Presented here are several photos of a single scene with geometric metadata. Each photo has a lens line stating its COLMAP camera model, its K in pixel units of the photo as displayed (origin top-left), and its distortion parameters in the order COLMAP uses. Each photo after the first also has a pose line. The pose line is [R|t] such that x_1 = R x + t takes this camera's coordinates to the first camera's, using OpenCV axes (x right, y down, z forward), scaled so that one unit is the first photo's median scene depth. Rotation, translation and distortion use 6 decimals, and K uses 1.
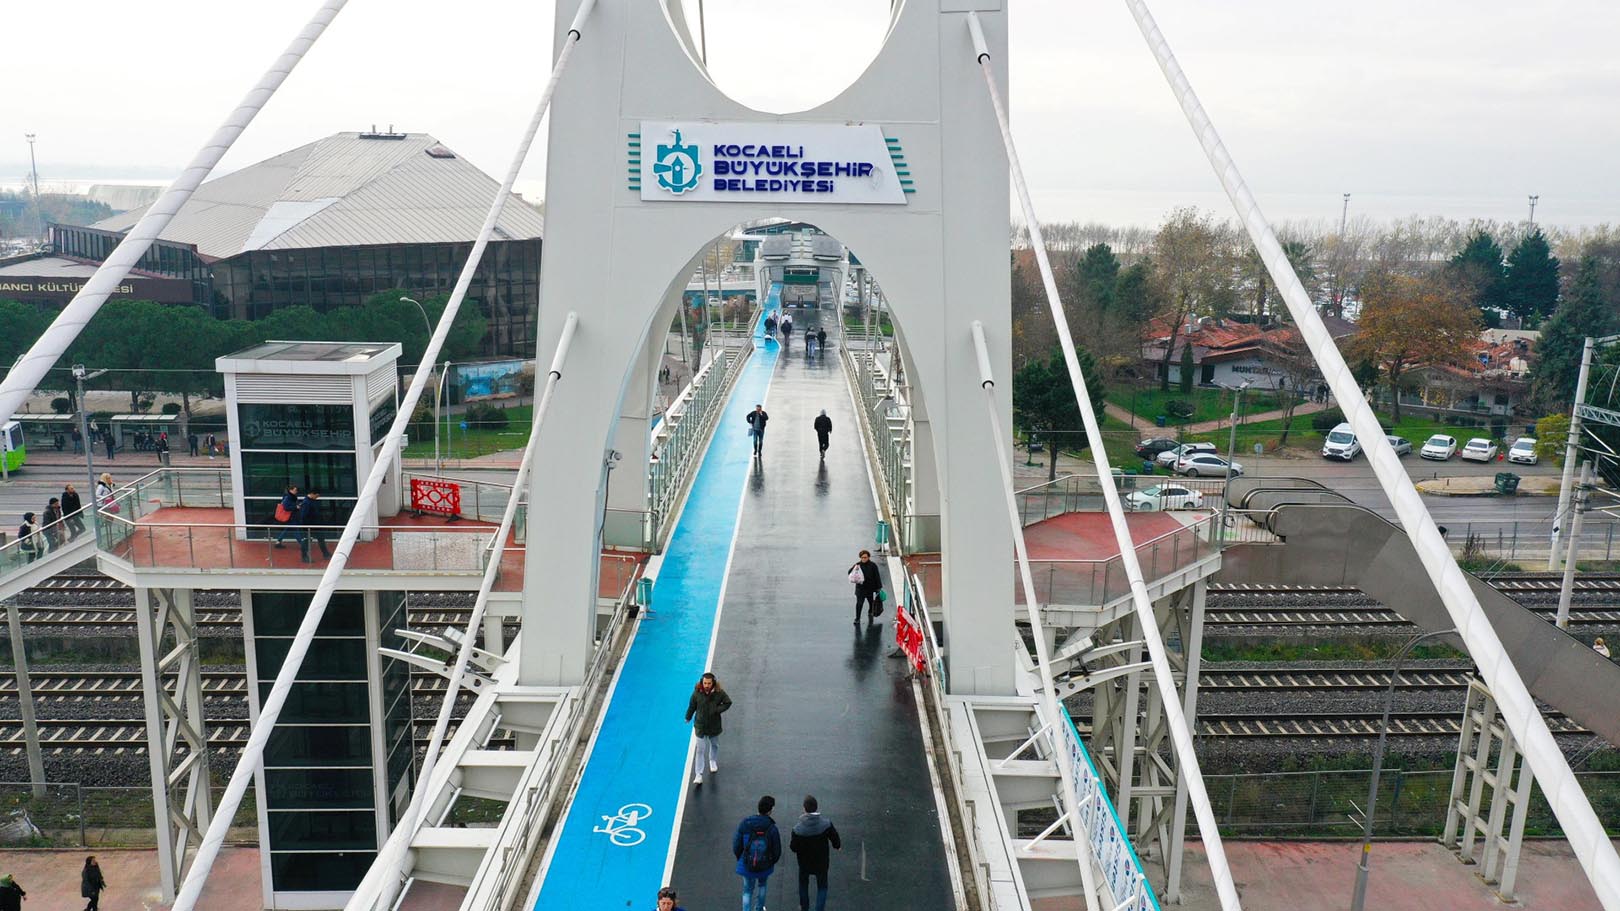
lens RADIAL K [[1304.7, 0, 845.2], [0, 1304.7, 451.9], [0, 0, 1]] dist [0.041097, 0.002351]
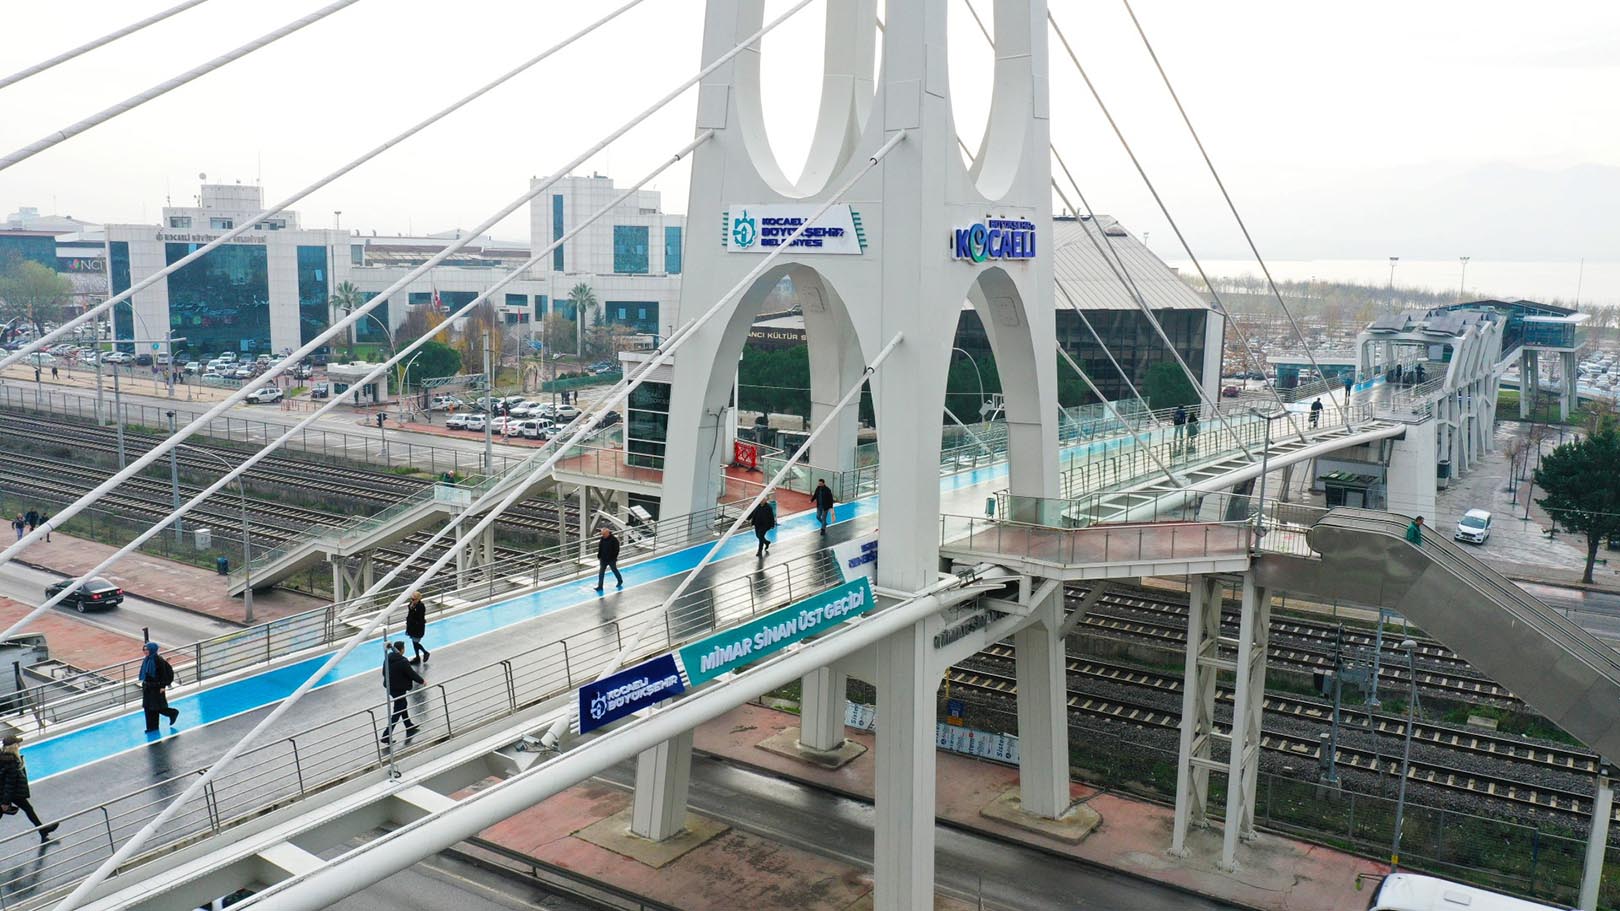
lens RADIAL K [[1304.7, 0, 807.6], [0, 1304.7, 455.5], [0, 0, 1]] dist [0.041097, 0.002351]
pose [[0.821666, 0.088739, -0.563019, 0.881276], [-0.120271, 0.992558, -0.019082, 0.081924], [0.557136, 0.083394, 0.826223, -0.283695]]
